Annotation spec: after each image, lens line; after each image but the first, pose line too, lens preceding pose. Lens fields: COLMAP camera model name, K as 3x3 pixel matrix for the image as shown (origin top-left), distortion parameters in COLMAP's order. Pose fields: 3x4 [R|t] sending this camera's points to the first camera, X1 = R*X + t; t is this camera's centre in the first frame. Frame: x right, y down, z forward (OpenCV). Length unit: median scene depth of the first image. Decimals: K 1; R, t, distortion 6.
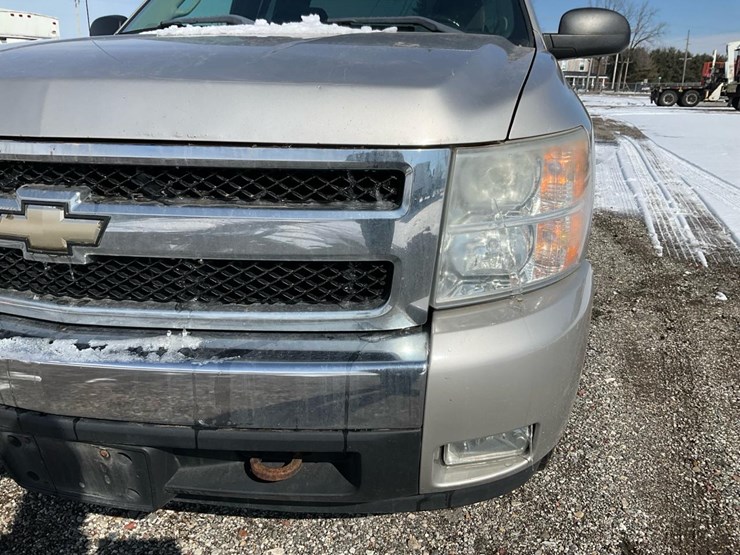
lens RADIAL K [[616.5, 0, 370.0], [0, 616.5, 277.5], [0, 0, 1]] dist [0.082192, -0.146448]
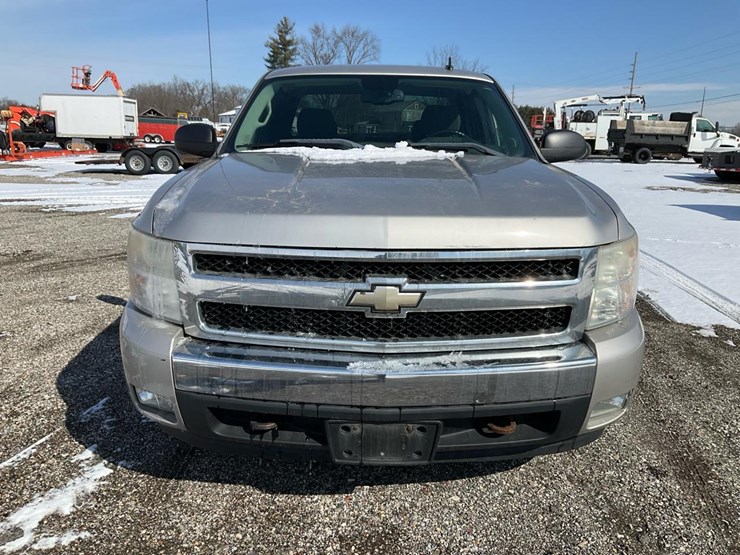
lens RADIAL K [[611.6, 0, 370.0], [0, 611.6, 277.5], [0, 0, 1]] dist [0.120908, -0.261113]
pose [[0.973717, -0.049532, 0.222309, -0.924732], [0.064771, 0.995985, -0.061788, -0.033632], [-0.218356, 0.074563, 0.973016, -0.675809]]
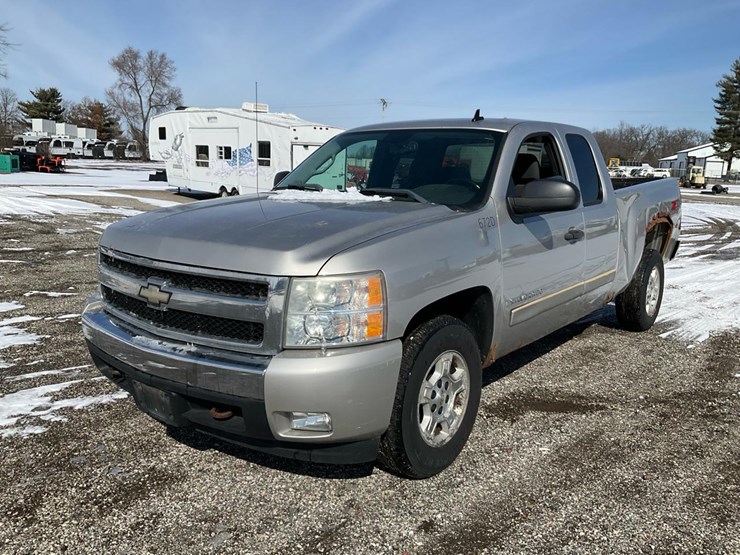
lens RADIAL K [[613.3, 0, 370.0], [0, 613.3, 277.5], [0, 0, 1]] dist [0.067991, -0.100705]
pose [[0.904173, 0.086053, -0.418408, 1.241526], [-0.142079, 0.984314, -0.104589, -0.011562], [0.402845, 0.154014, 0.902217, -0.851982]]
